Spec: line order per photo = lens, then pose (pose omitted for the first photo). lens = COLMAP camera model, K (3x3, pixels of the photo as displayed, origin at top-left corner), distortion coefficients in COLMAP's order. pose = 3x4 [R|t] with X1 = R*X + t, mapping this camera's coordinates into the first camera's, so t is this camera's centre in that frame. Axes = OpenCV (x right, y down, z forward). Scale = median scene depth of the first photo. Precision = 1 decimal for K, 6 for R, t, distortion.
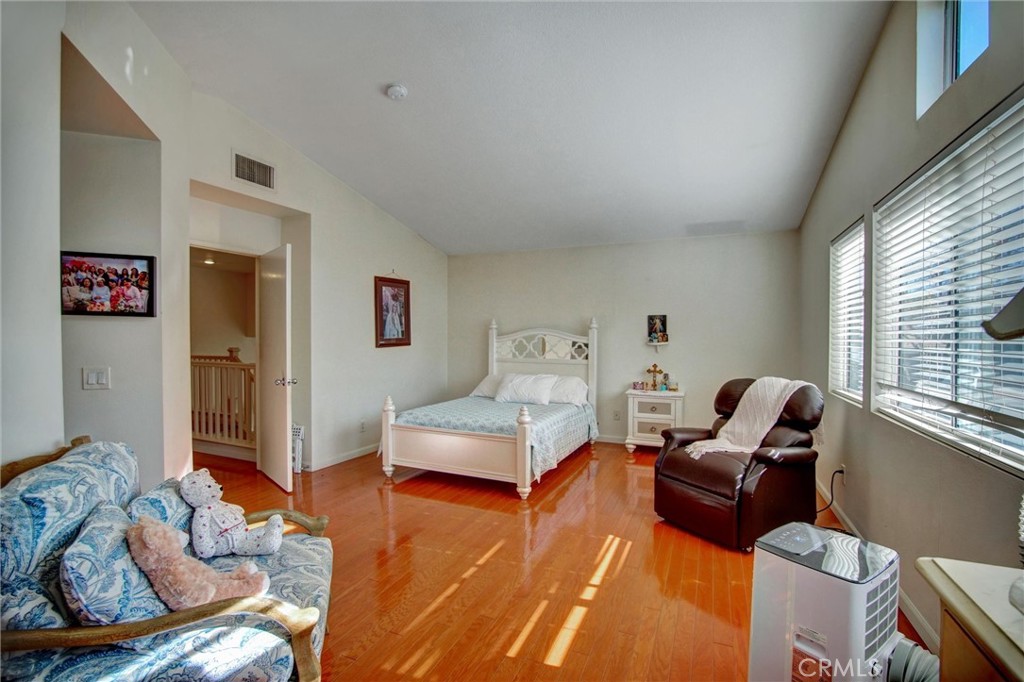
lens RADIAL K [[457.7, 0, 515.5], [0, 457.7, 341.0], [0, 0, 1]] dist [-0.040101, 0.008301]
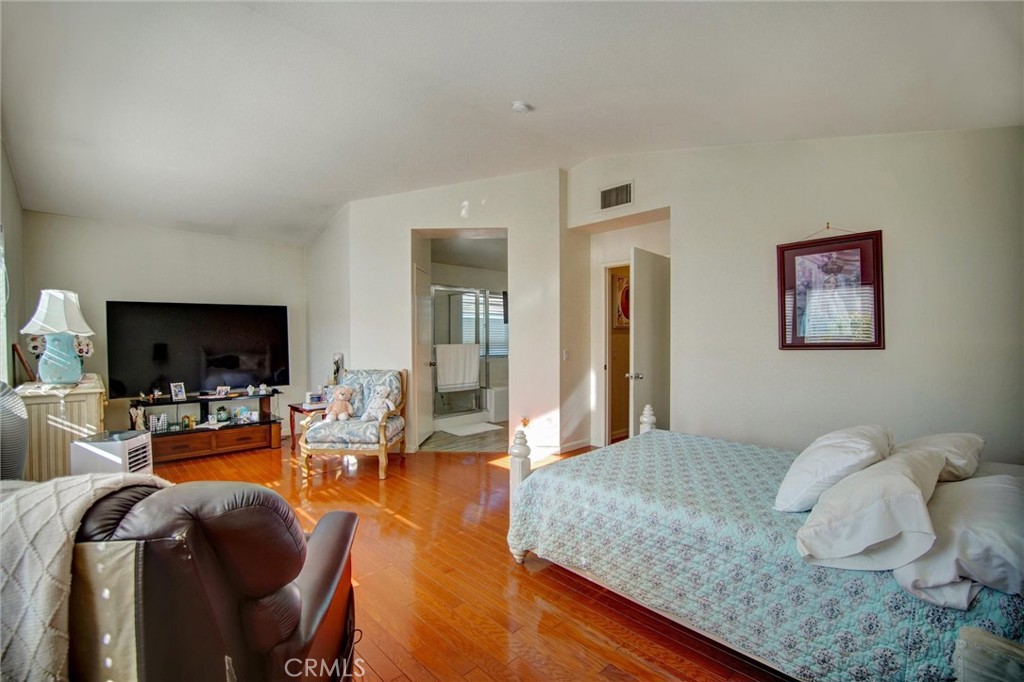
lens RADIAL K [[457.7, 0, 515.5], [0, 457.7, 341.0], [0, 0, 1]] dist [-0.040101, 0.008301]
pose [[-0.388060, 0.014808, -0.921515, 0.587213], [-0.005702, 0.999813, 0.018468, -0.010551], [0.921617, 0.012421, -0.387903, 1.112286]]
